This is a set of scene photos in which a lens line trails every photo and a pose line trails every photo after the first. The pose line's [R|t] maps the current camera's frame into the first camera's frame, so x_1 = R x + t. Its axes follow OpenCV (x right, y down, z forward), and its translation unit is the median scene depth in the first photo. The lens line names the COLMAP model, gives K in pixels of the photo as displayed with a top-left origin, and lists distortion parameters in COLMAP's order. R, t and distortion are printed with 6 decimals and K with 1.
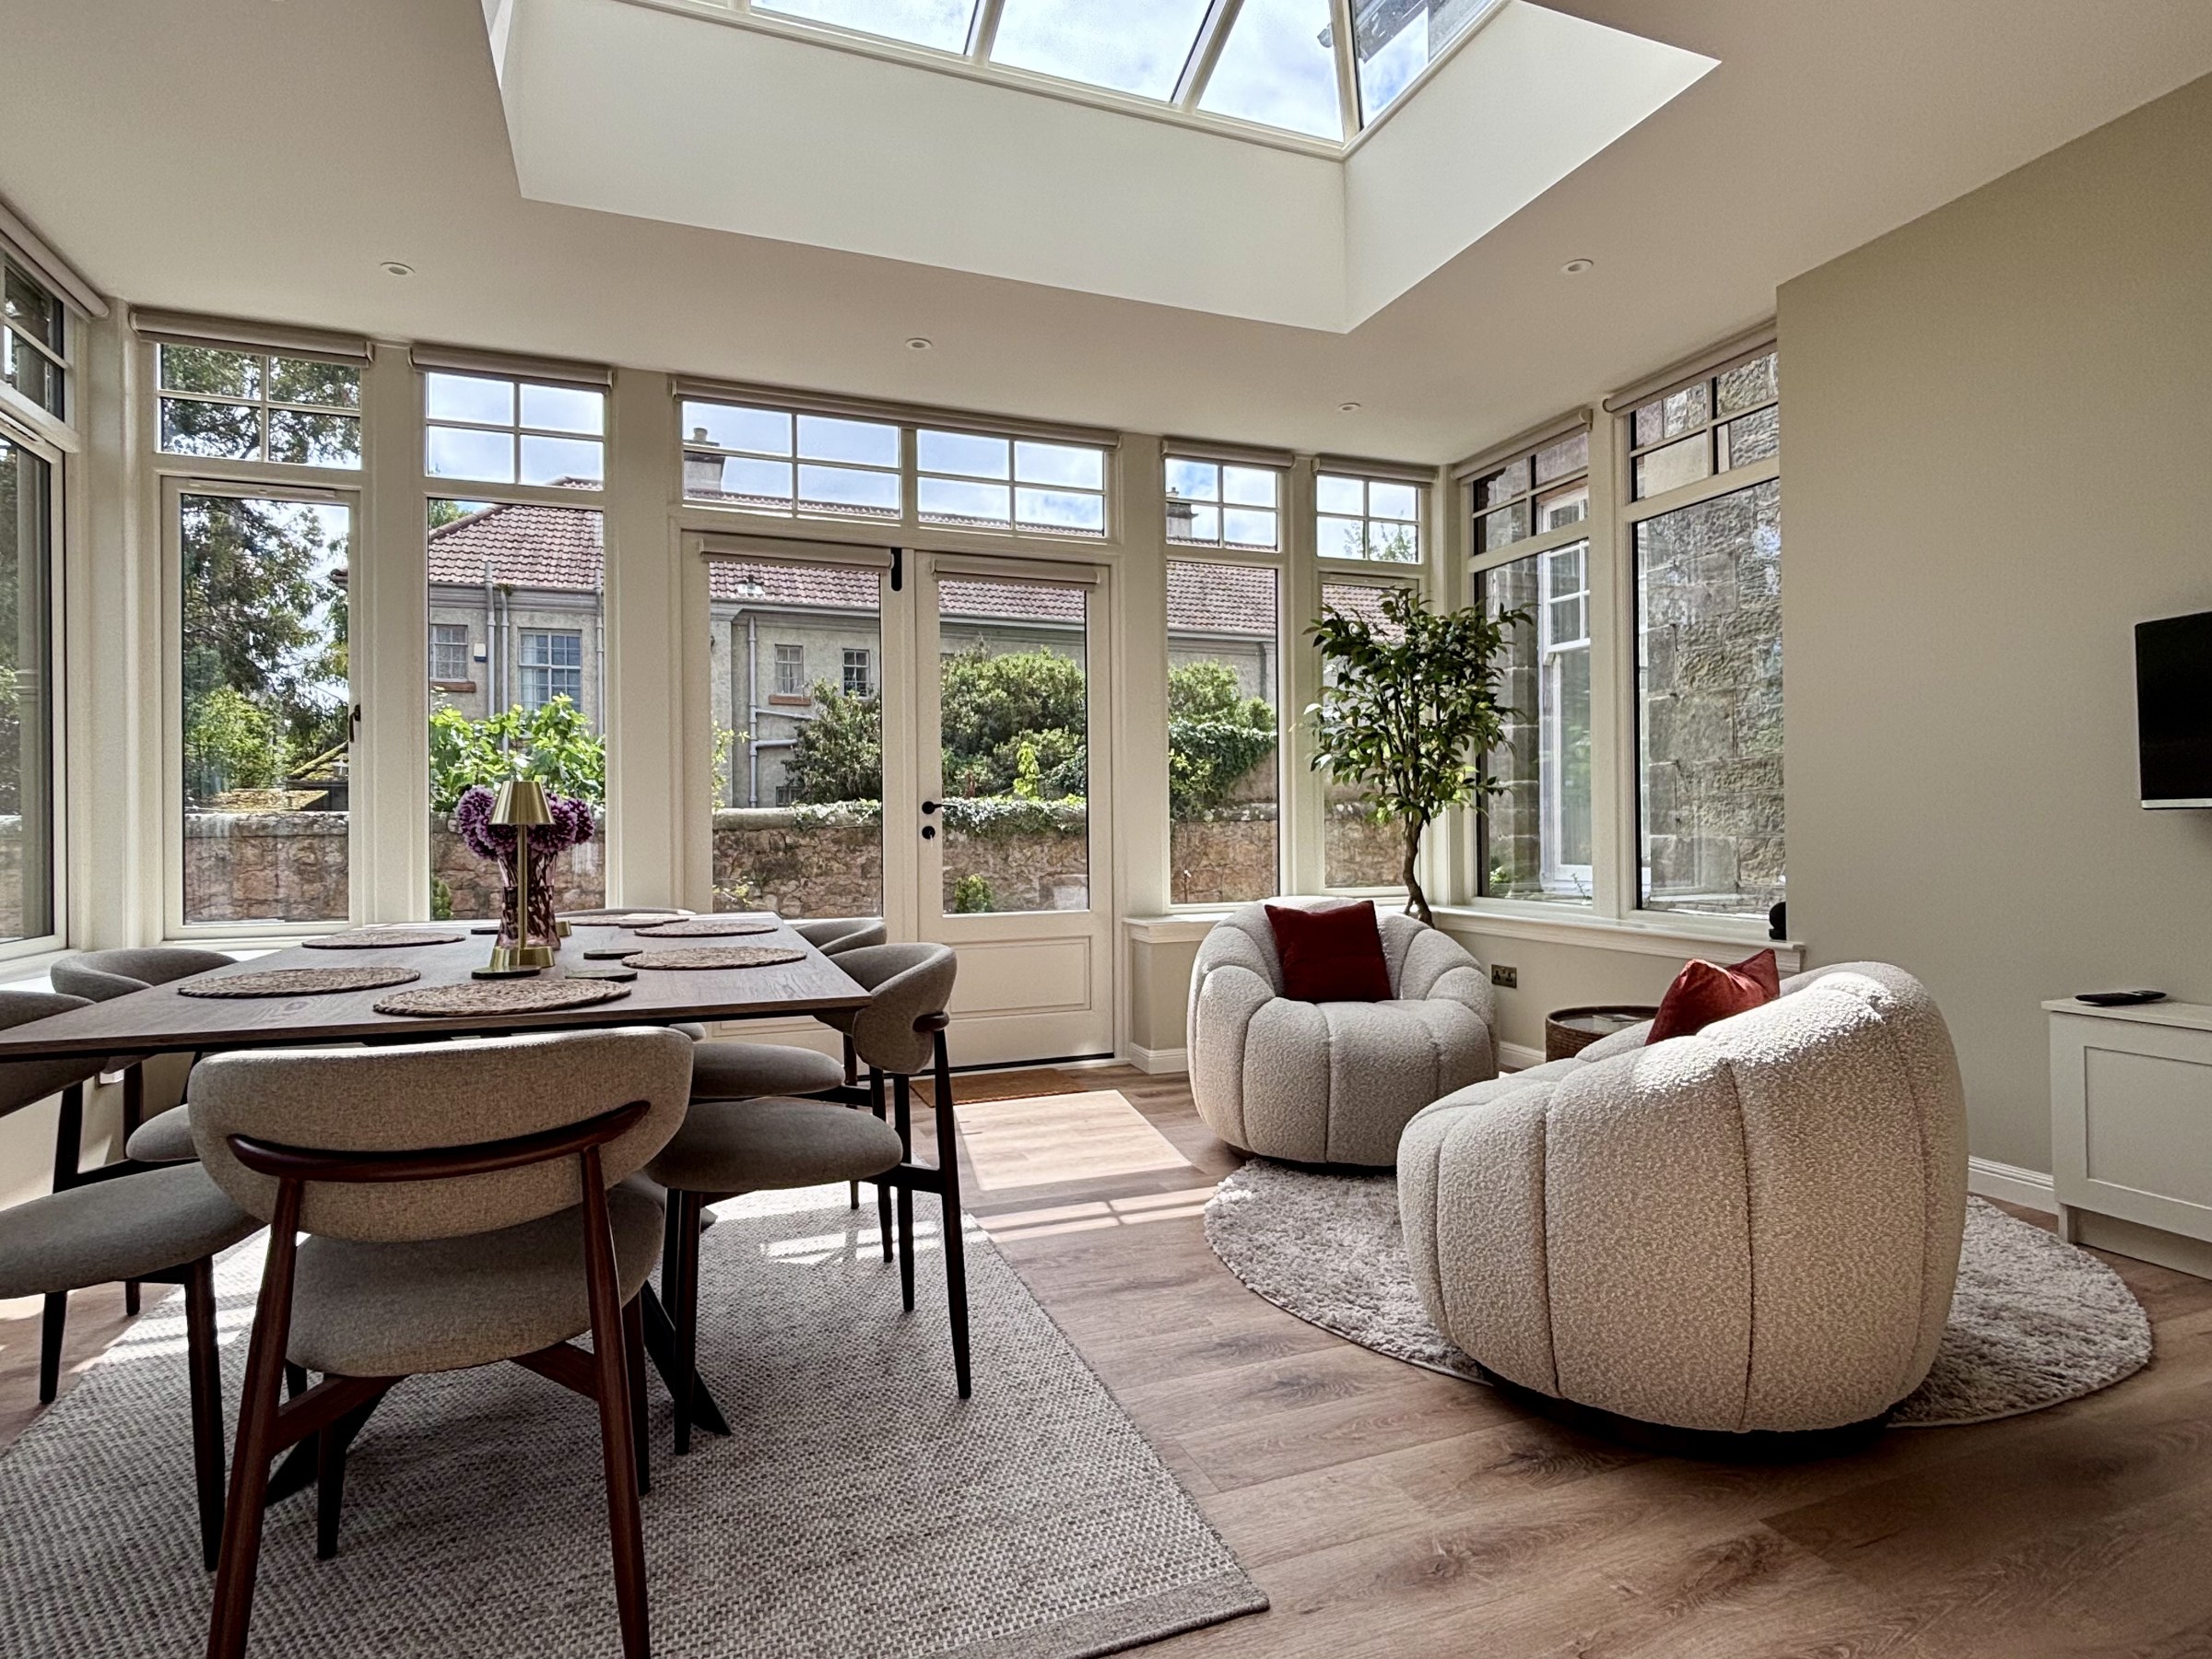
lens RADIAL K [[1159.8, 0, 1106.0], [0, 1159.8, 829.5], [0, 0, 1]] dist [0.001992, 0.000474]
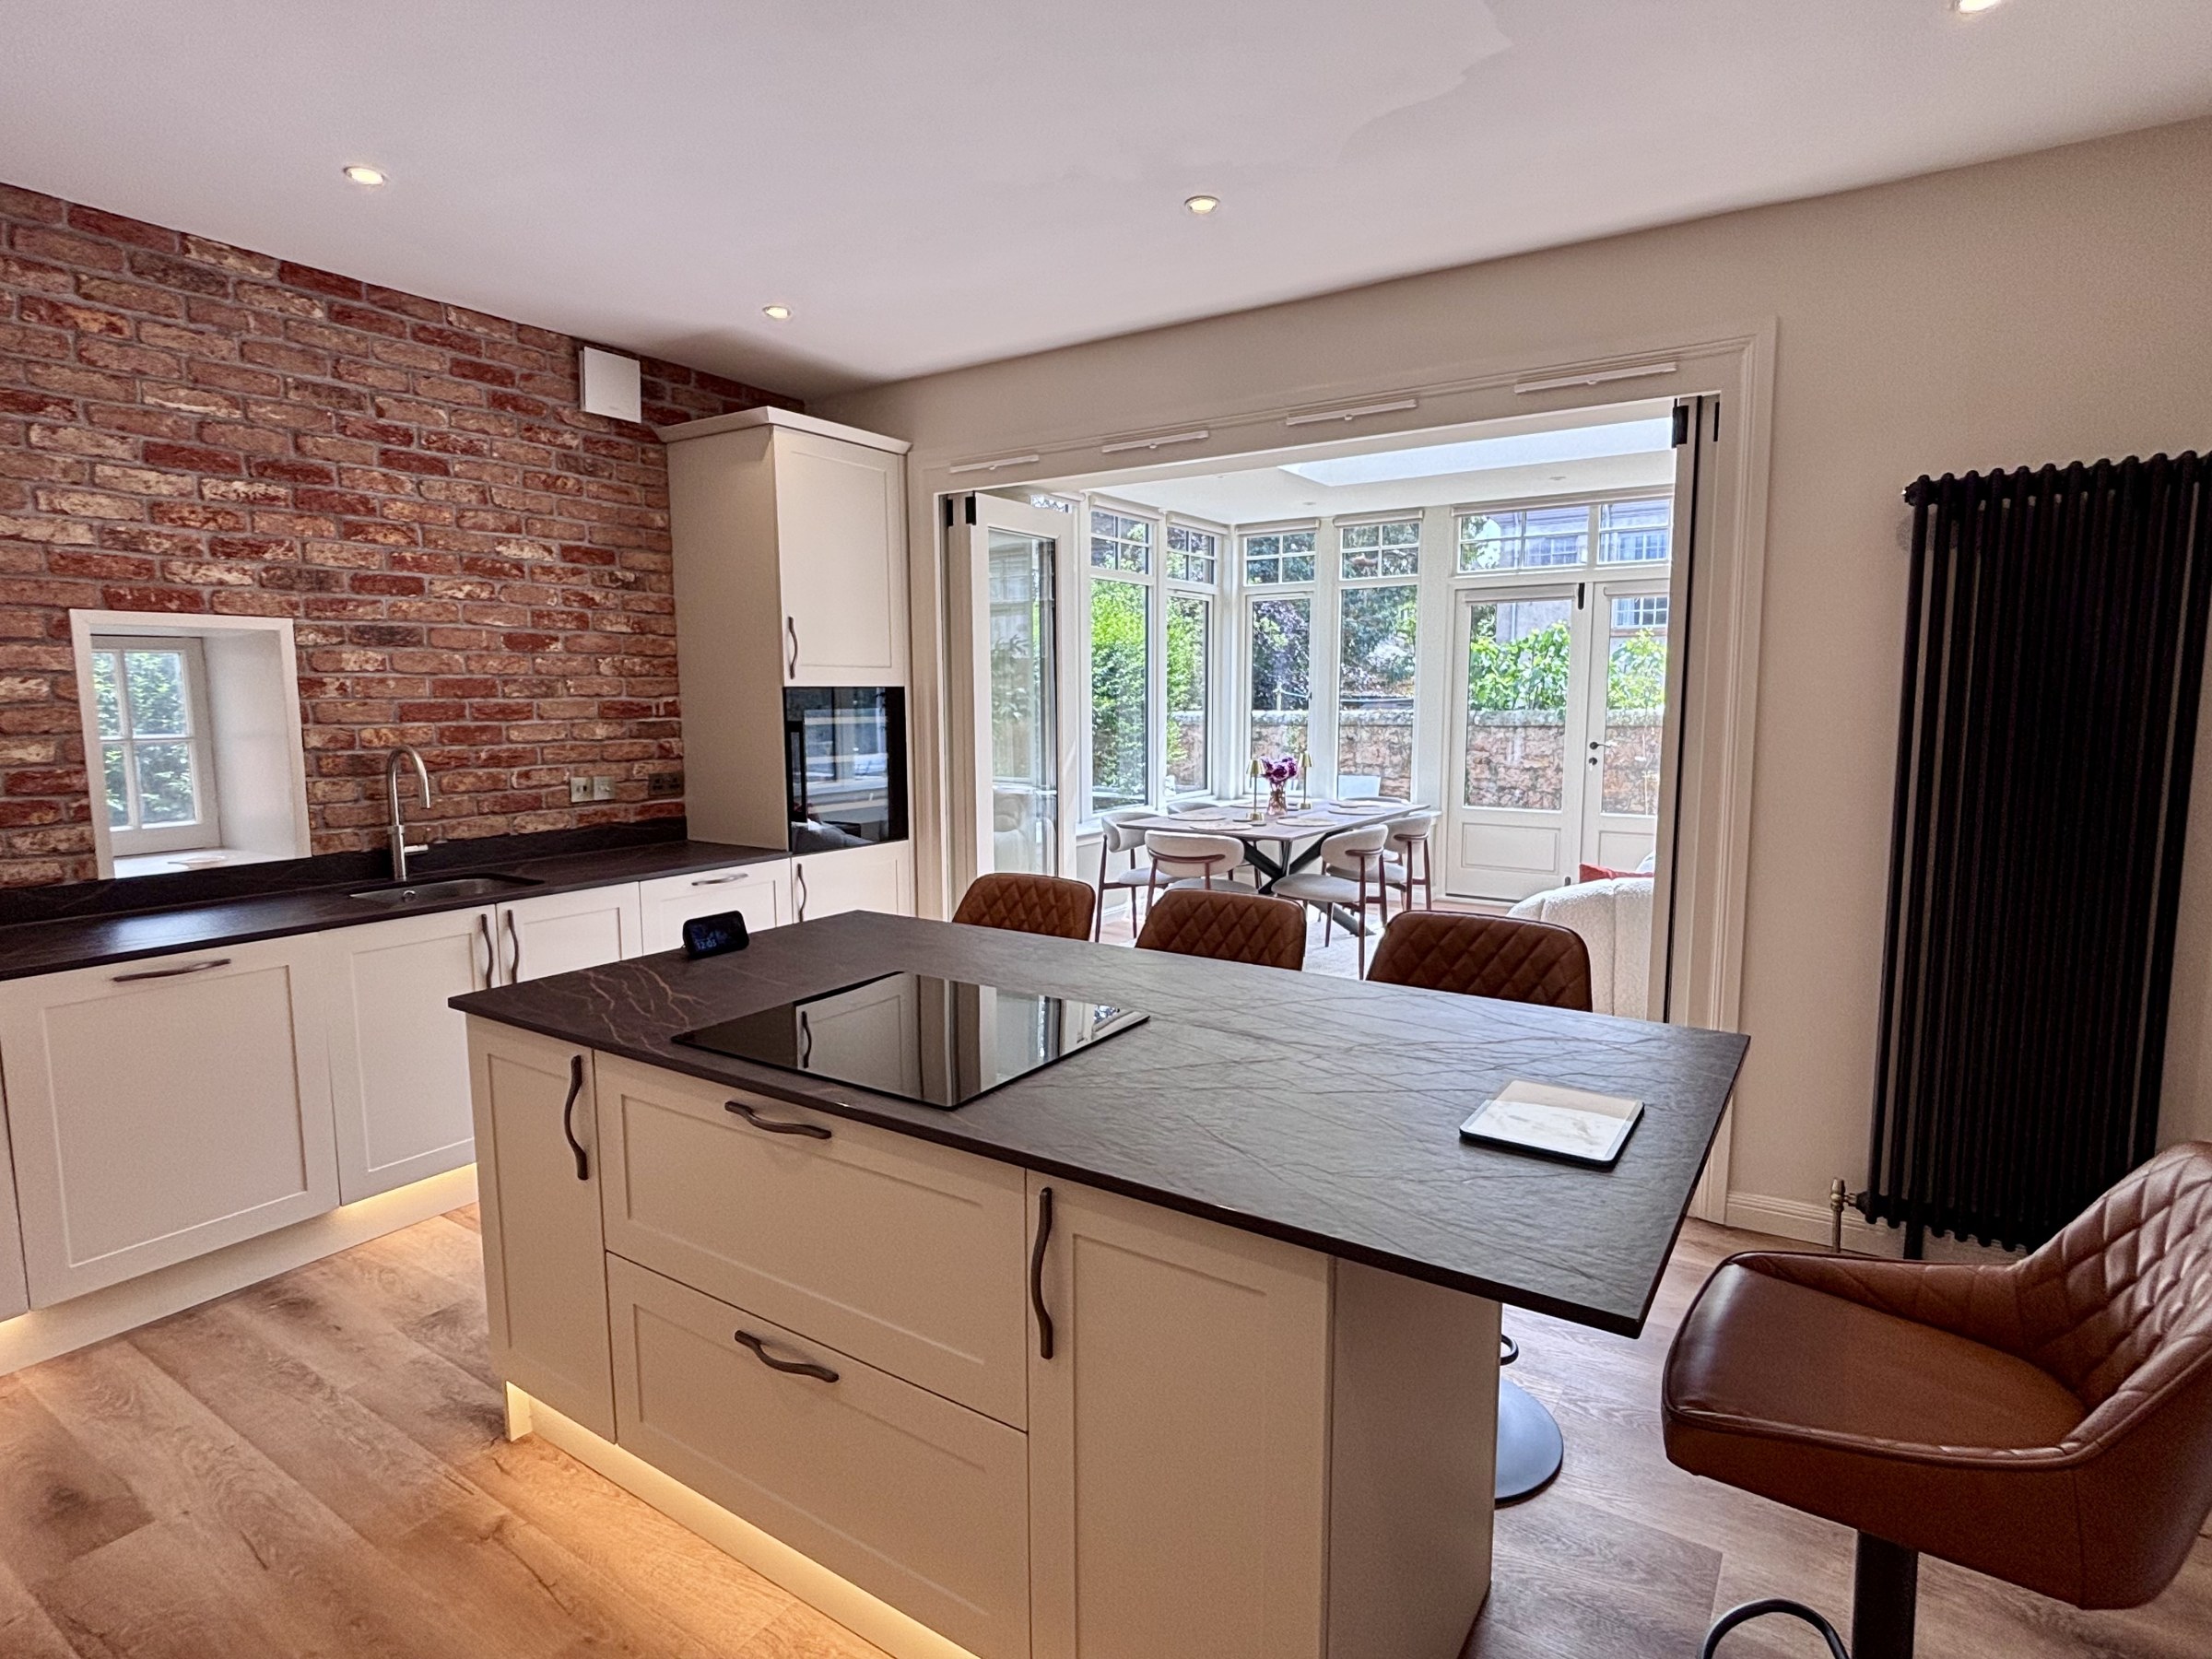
lens RADIAL K [[1159.8, 0, 1106.0], [0, 1159.8, 829.5], [0, 0, 1]] dist [0.001992, 0.000474]
pose [[0.577096, 0.102707, -0.810192, 0.770432], [0.000270, 0.992036, 0.125951, -0.106143], [0.816676, -0.072905, 0.572472, -0.479637]]
